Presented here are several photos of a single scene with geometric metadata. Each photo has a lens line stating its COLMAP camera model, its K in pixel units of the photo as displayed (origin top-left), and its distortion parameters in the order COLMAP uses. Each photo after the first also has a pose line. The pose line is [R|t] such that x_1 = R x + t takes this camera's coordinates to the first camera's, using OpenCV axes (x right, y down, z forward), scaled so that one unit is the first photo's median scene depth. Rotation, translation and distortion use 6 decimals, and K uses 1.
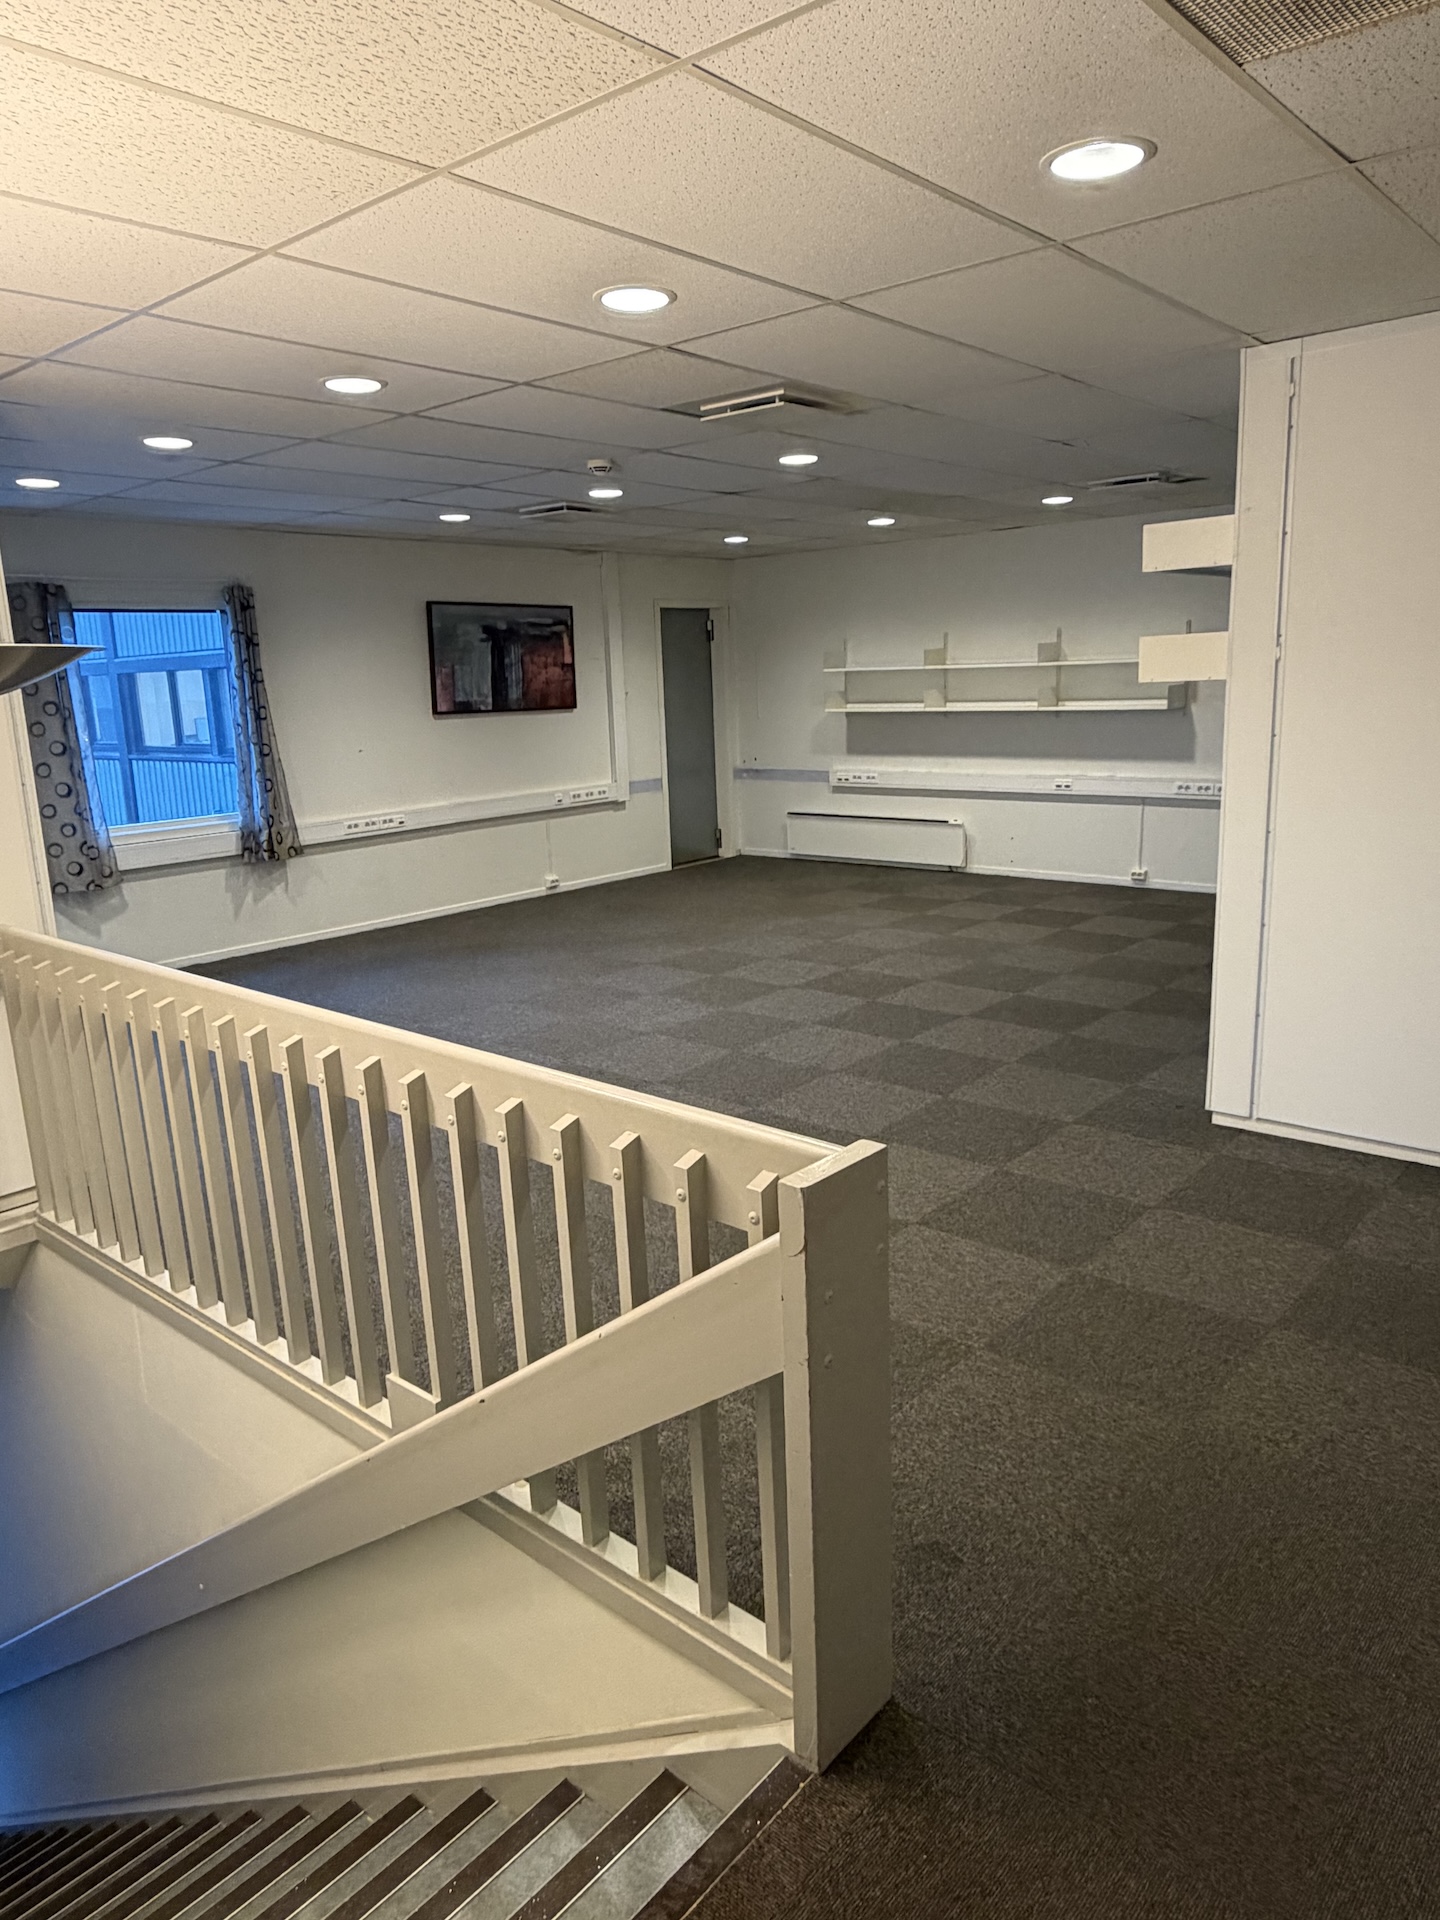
lens RADIAL K [[1259.5, 0, 723.0], [0, 1259.5, 987.9], [0, 0, 1]] dist [0.002847, 0.000163]
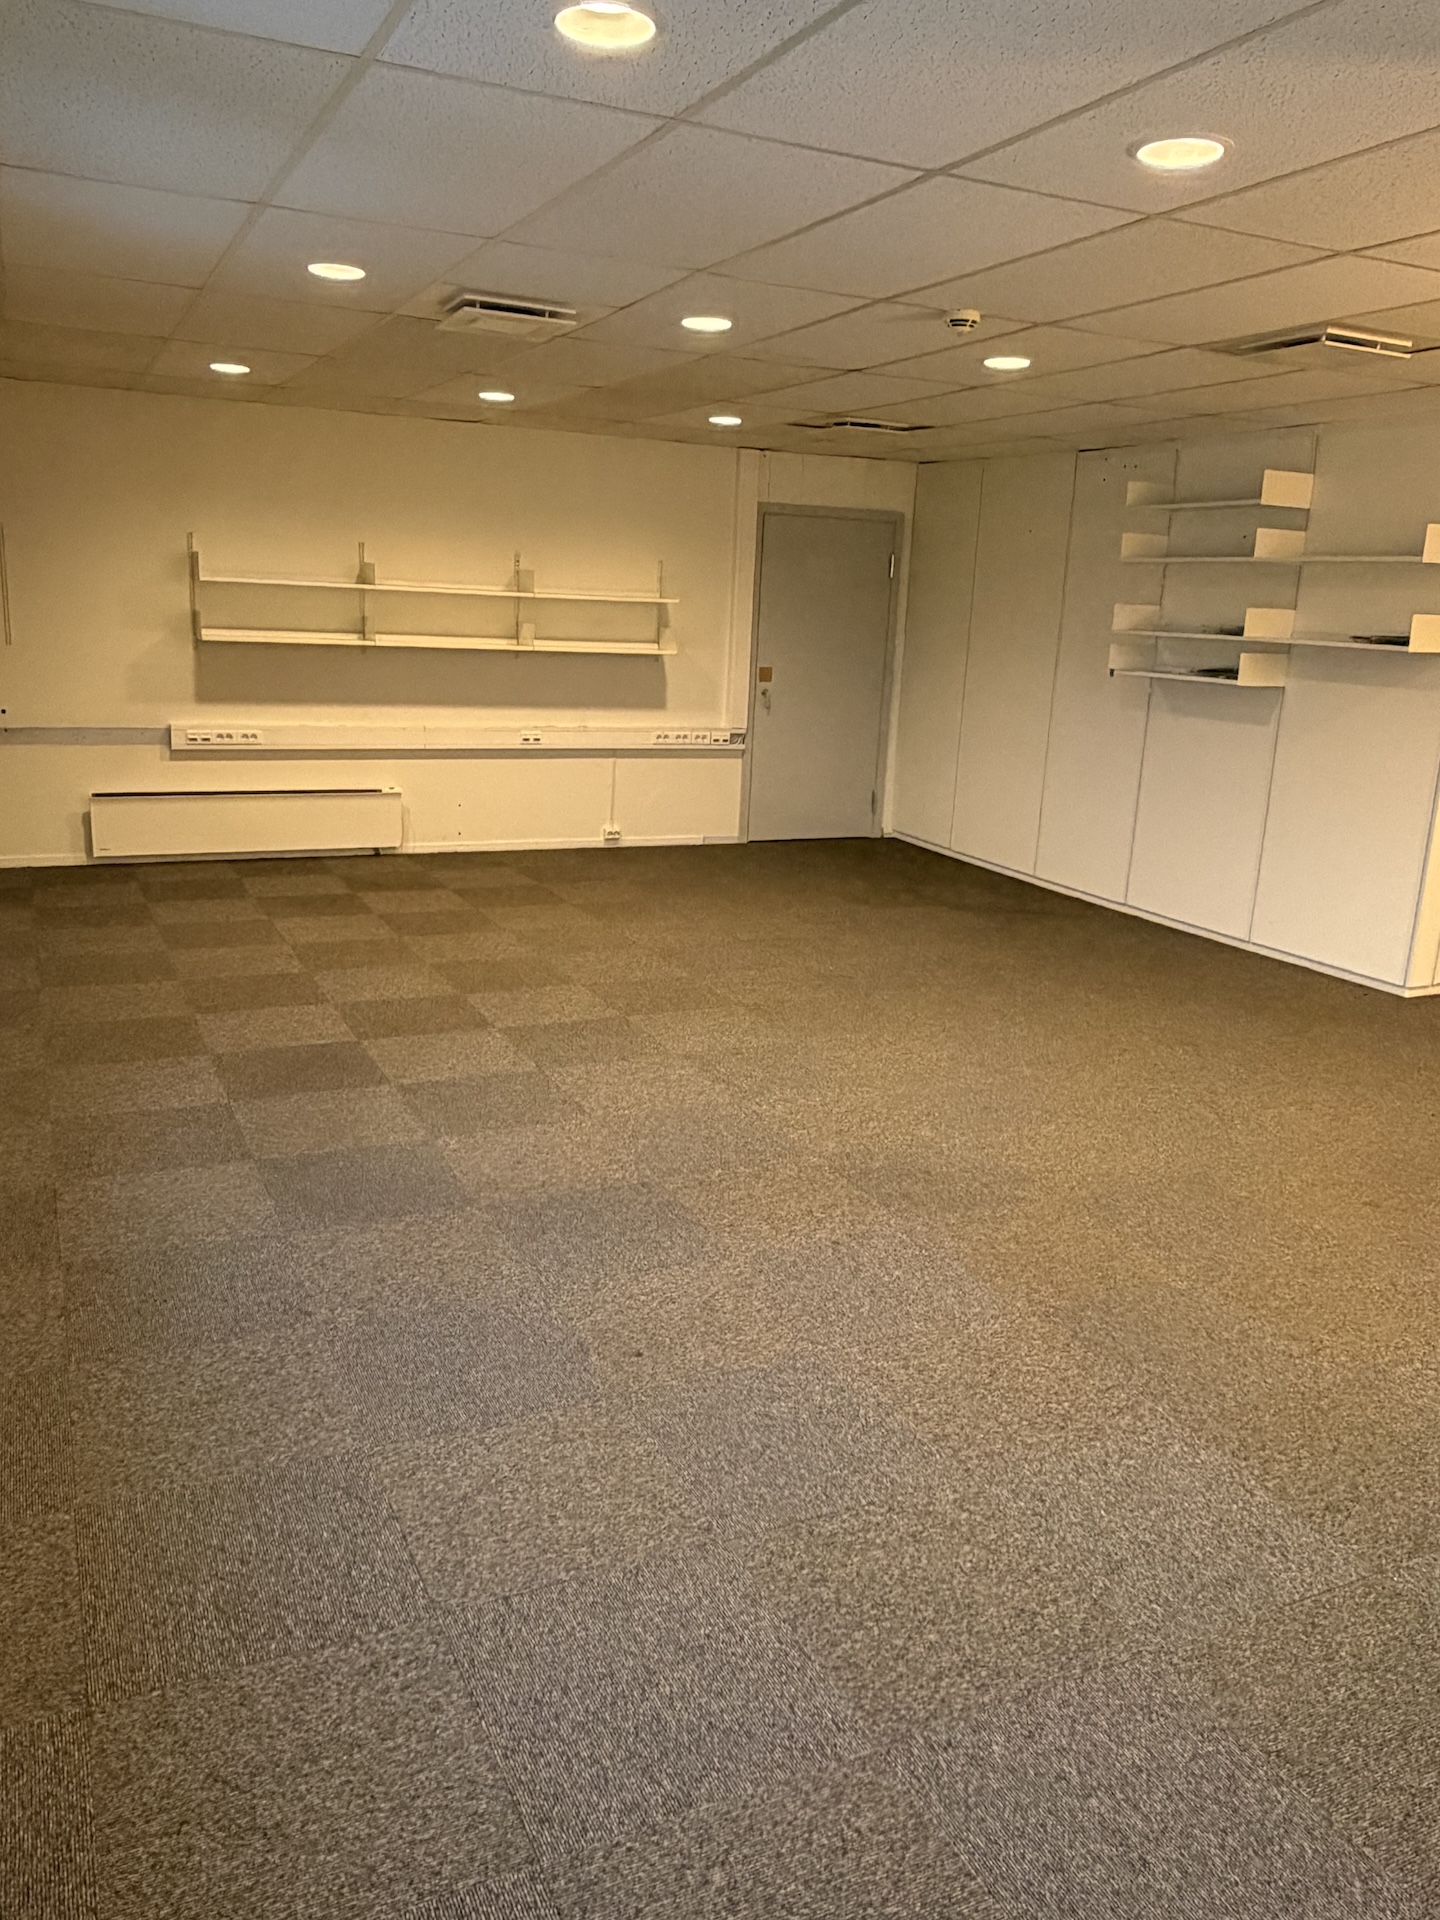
lens RADIAL K [[1466.6, 0, 720.0], [0, 1466.6, 960.0], [0, 0, 1]] dist [0.011545, 0.002979]
pose [[0.400273, -0.167343, 0.900987, -0.595389], [0.165427, 0.980228, 0.108568, -0.100290], [-0.901341, 0.105591, 0.420042, 0.483402]]
